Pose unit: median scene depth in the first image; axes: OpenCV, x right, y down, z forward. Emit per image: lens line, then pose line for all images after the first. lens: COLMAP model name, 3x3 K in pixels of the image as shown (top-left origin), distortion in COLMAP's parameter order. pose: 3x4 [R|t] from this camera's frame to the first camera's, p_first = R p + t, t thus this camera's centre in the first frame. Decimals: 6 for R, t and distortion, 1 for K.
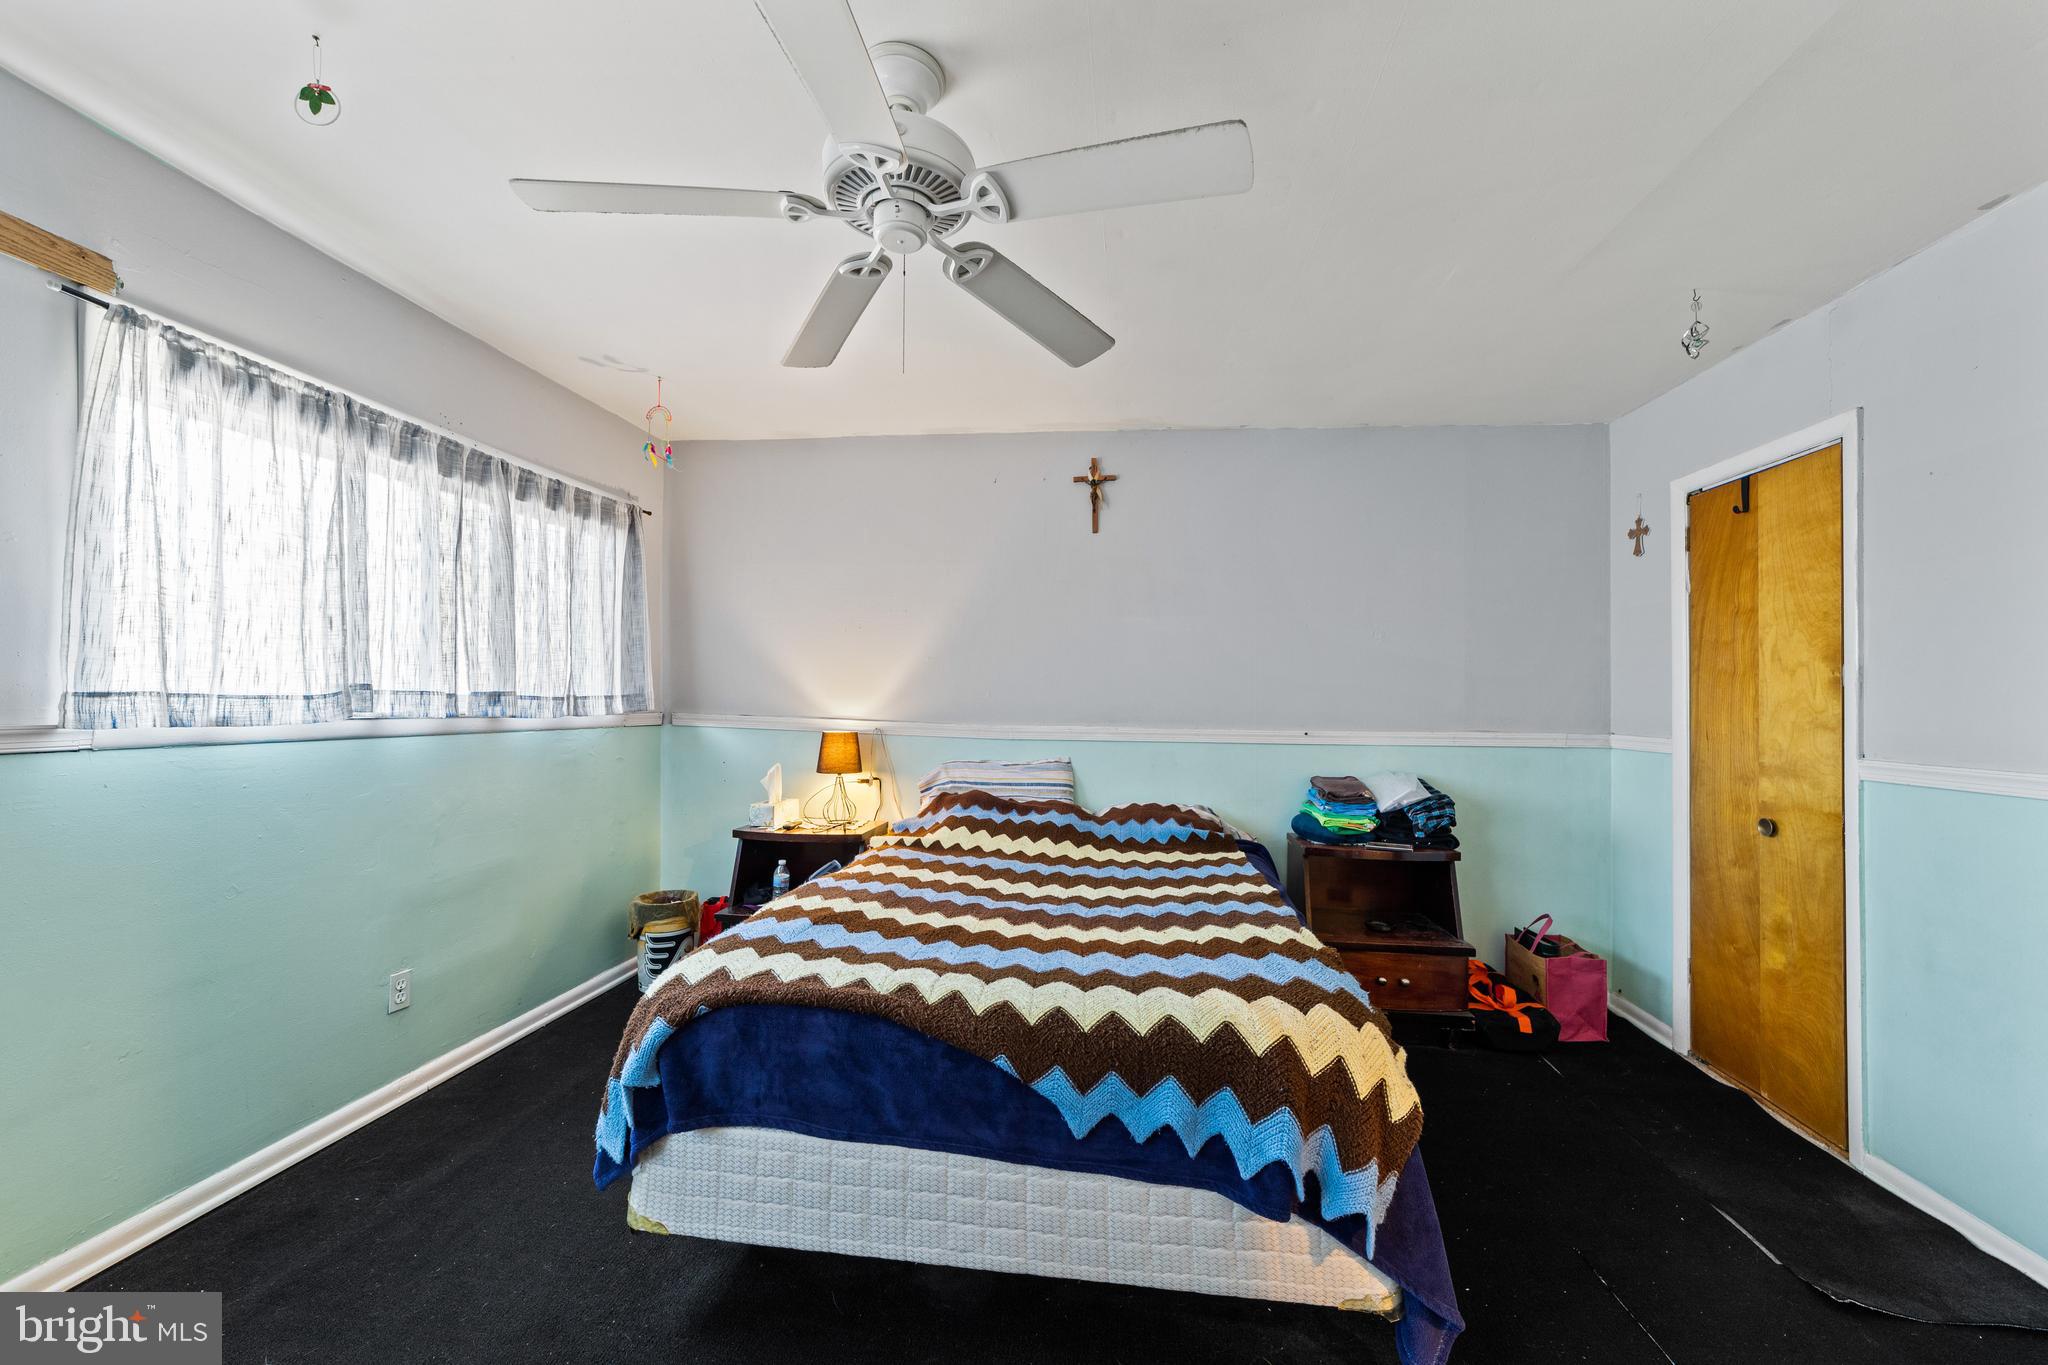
lens RADIAL K [[792.7, 0, 1025.1], [0, 792.7, 692.4], [0, 0, 1]] dist [0.000360, 0.000135]
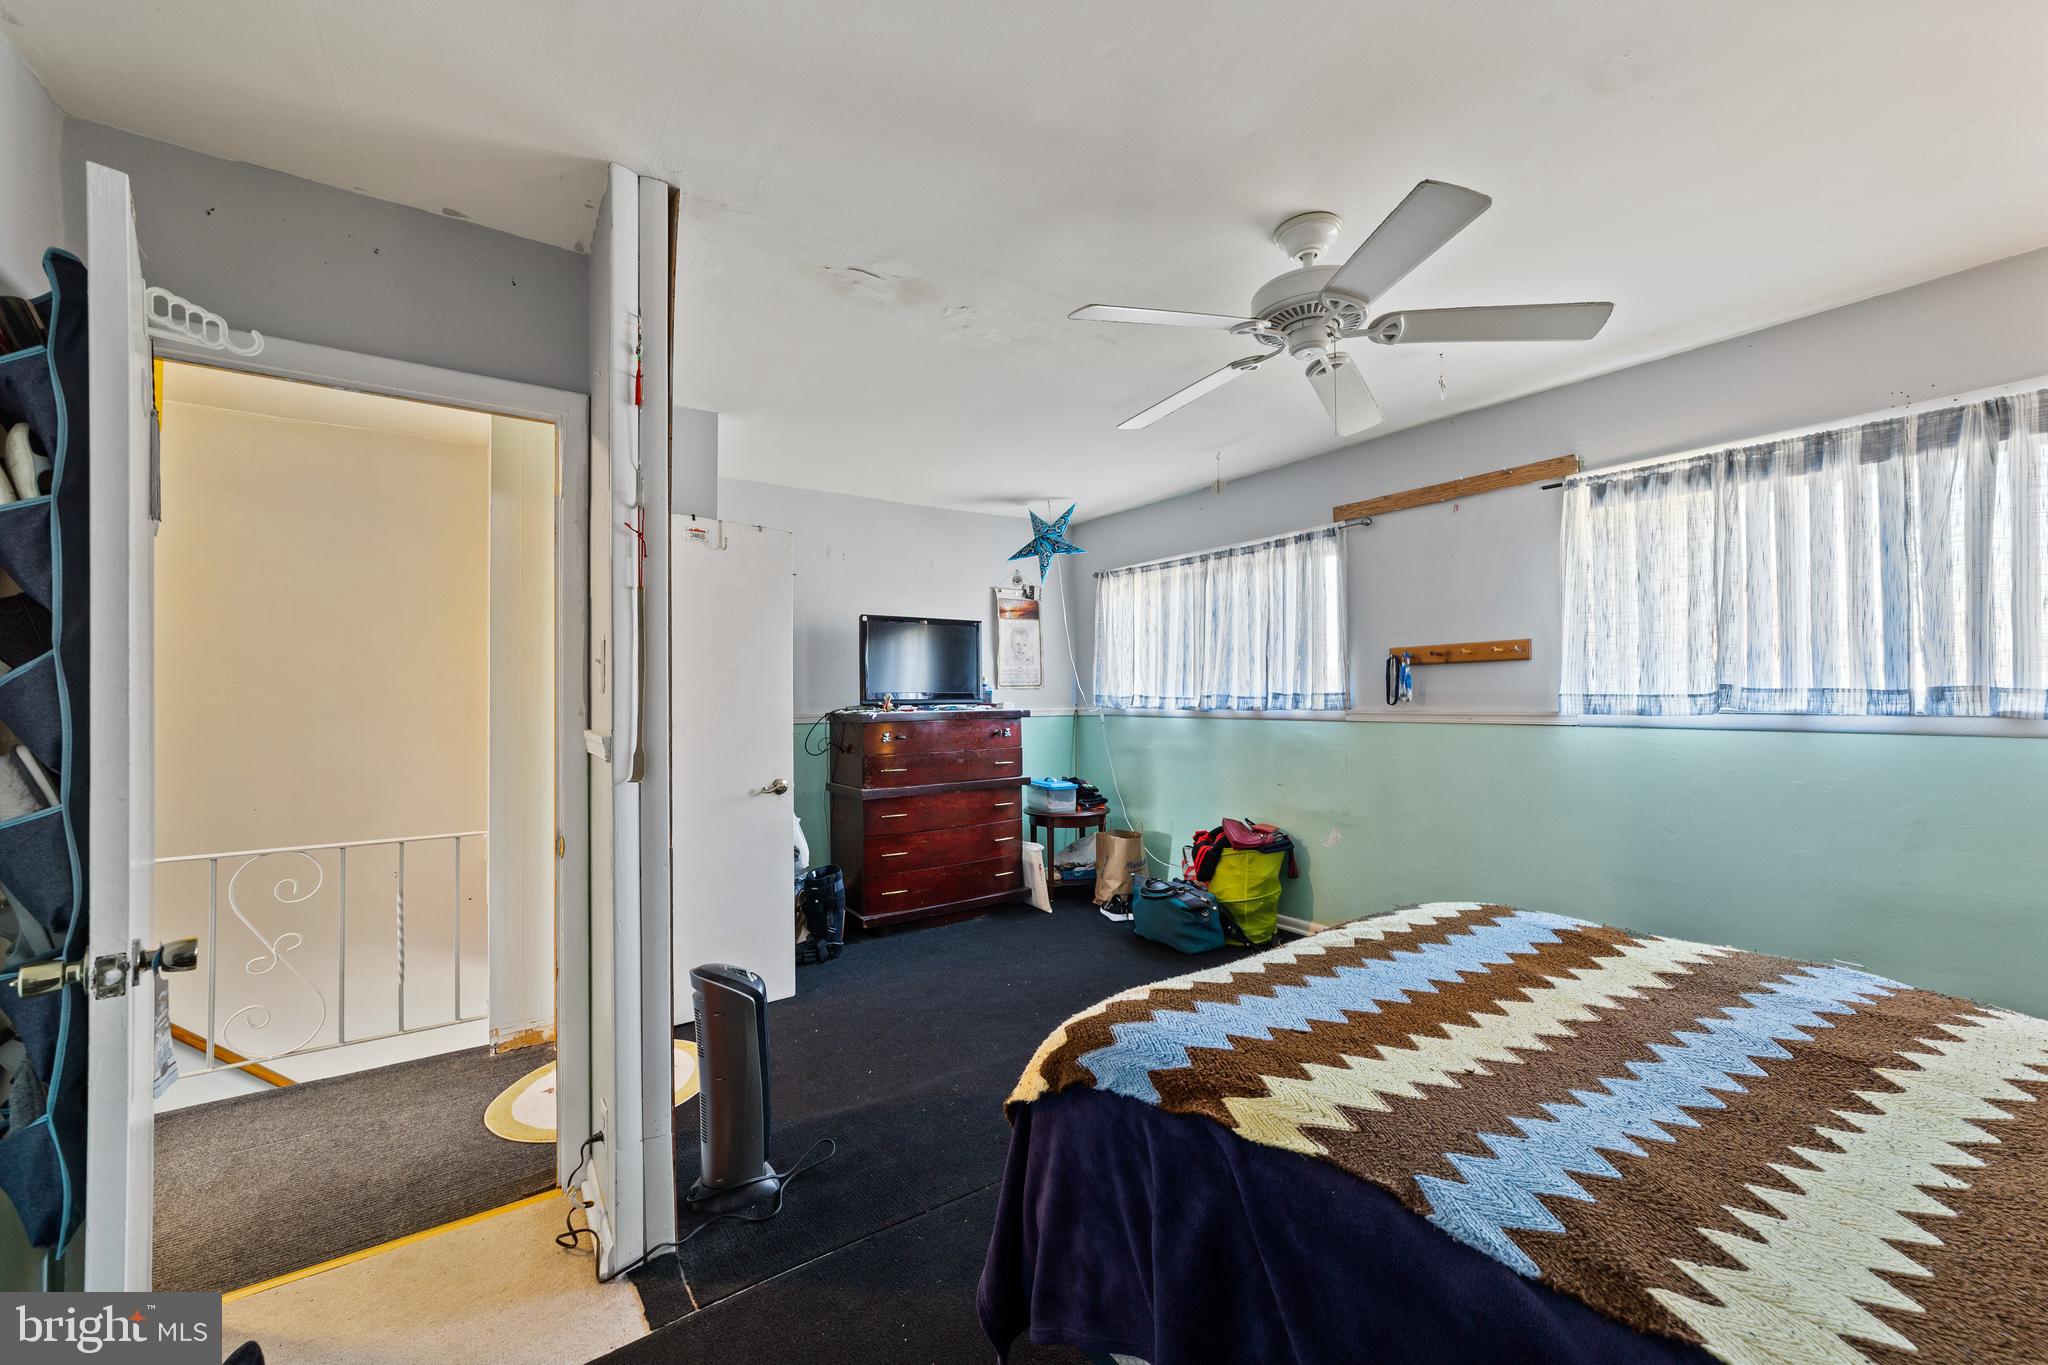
lens RADIAL K [[792.7, 0, 1026.1], [0, 792.7, 690.9], [0, 0, 1]] dist [0.000360, 0.000135]
pose [[-0.732067, -0.004308, -0.681219, 0.820665], [0.011081, 0.999772, -0.018230, 0.009947], [0.681142, -0.020894, -0.731853, 1.218217]]
